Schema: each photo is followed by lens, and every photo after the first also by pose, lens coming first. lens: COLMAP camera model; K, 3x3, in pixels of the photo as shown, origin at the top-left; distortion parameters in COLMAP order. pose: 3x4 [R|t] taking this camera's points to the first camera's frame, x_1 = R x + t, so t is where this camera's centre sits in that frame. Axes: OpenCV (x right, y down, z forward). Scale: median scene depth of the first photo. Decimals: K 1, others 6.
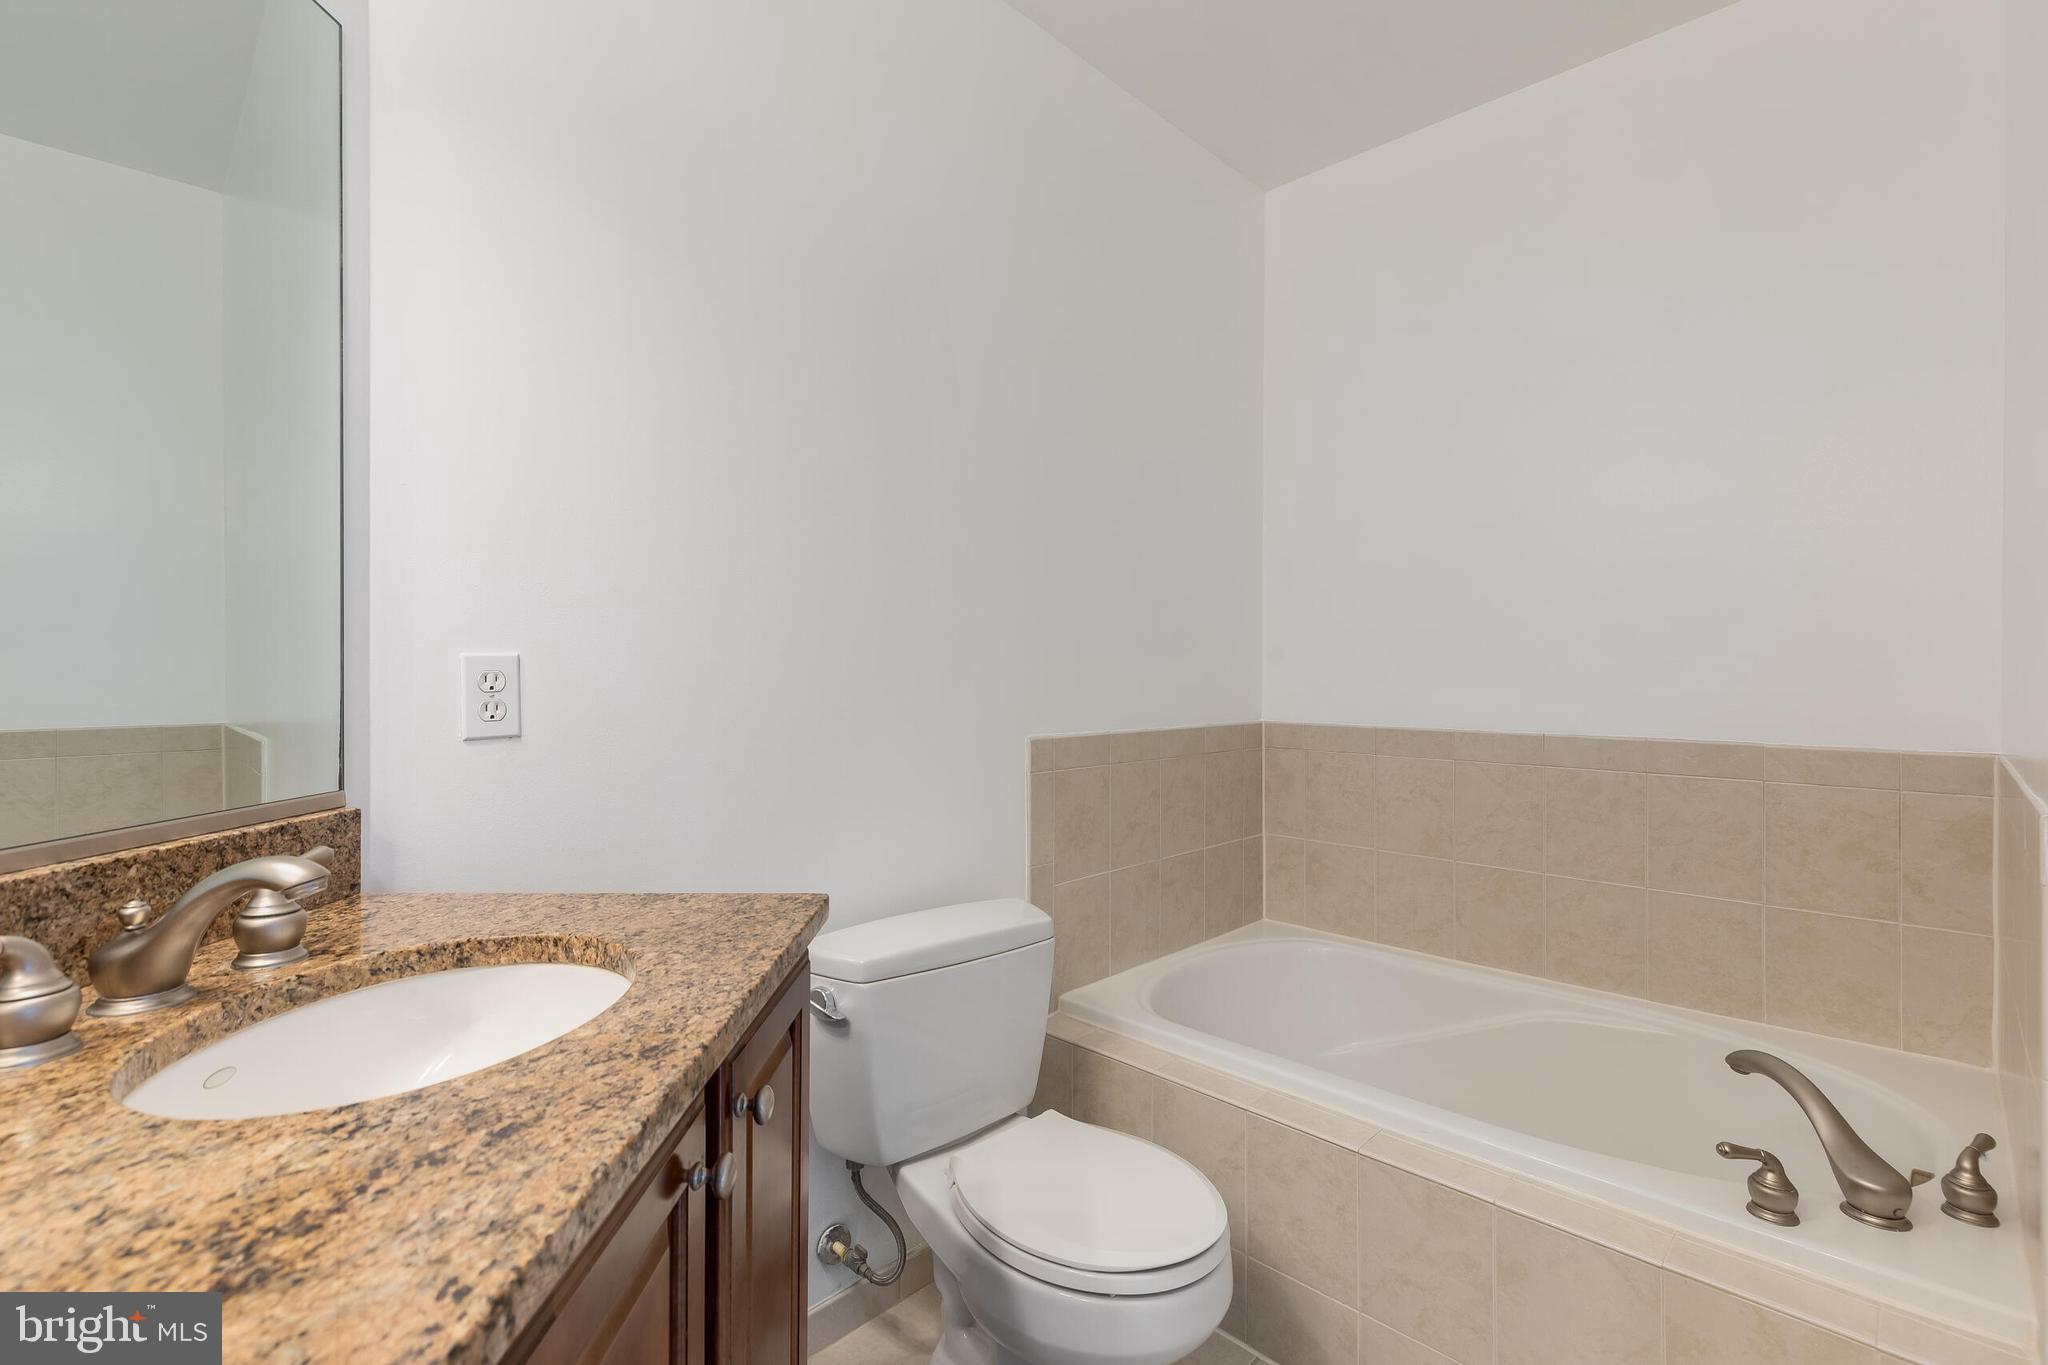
lens RADIAL K [[935.5, 0, 1028.8], [0, 935.5, 670.0], [0, 0, 1]] dist [0.008666, -0.001644]
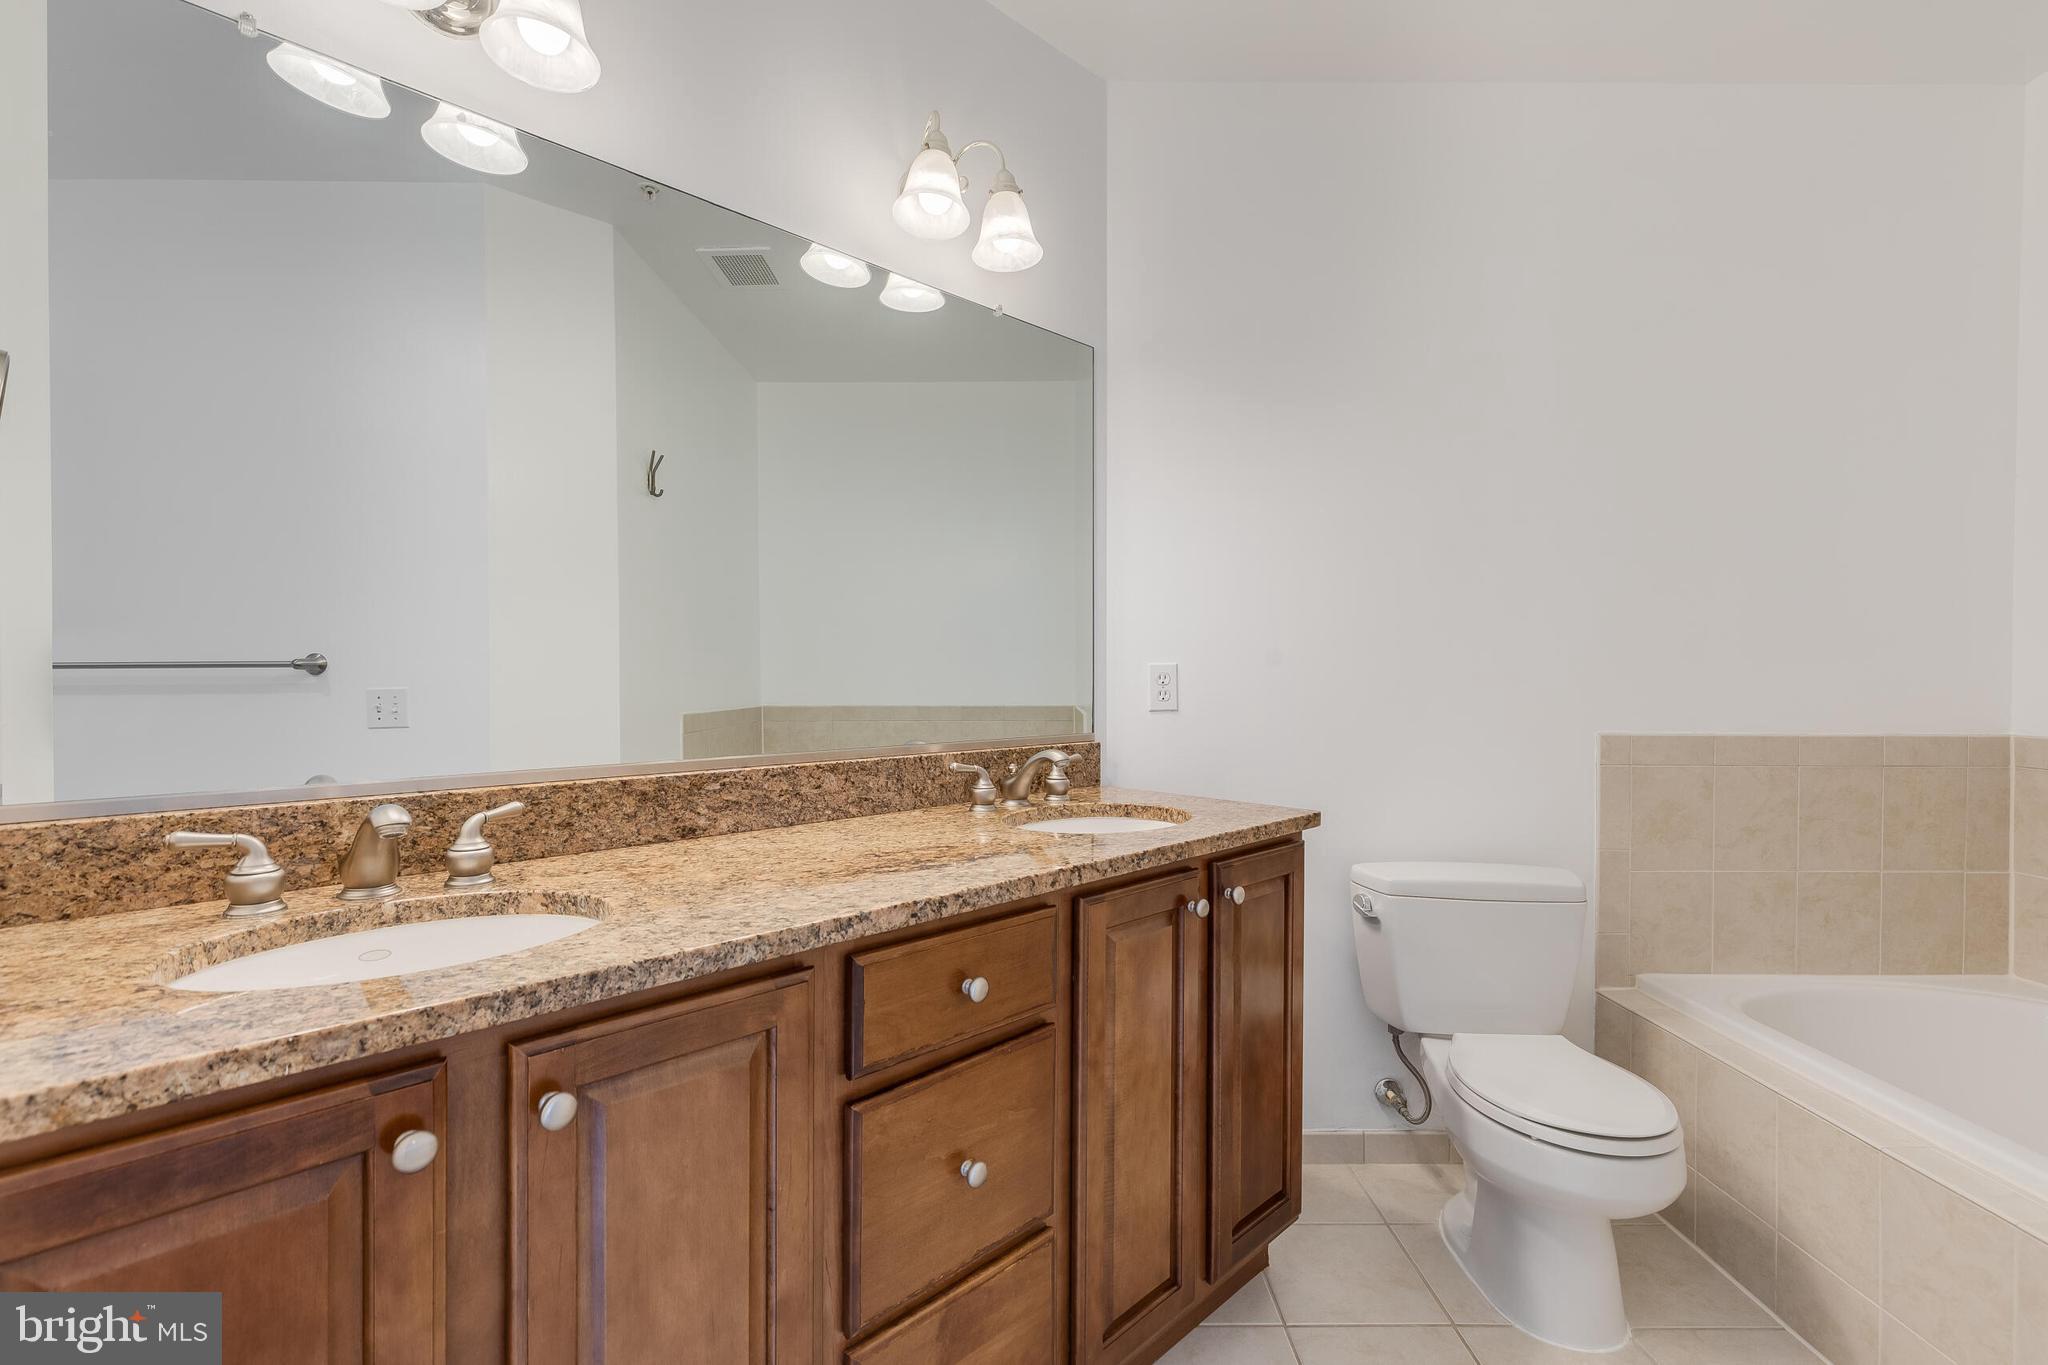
lens RADIAL K [[935.5, 0, 1021.8], [0, 935.5, 682.0], [0, 0, 1]] dist [0.008666, -0.001644]
pose [[0.699178, 0.006586, -0.714917, 0.439801], [-0.000375, 0.999961, 0.008845, 0.002227], [0.714947, -0.005916, 0.699154, -0.376273]]
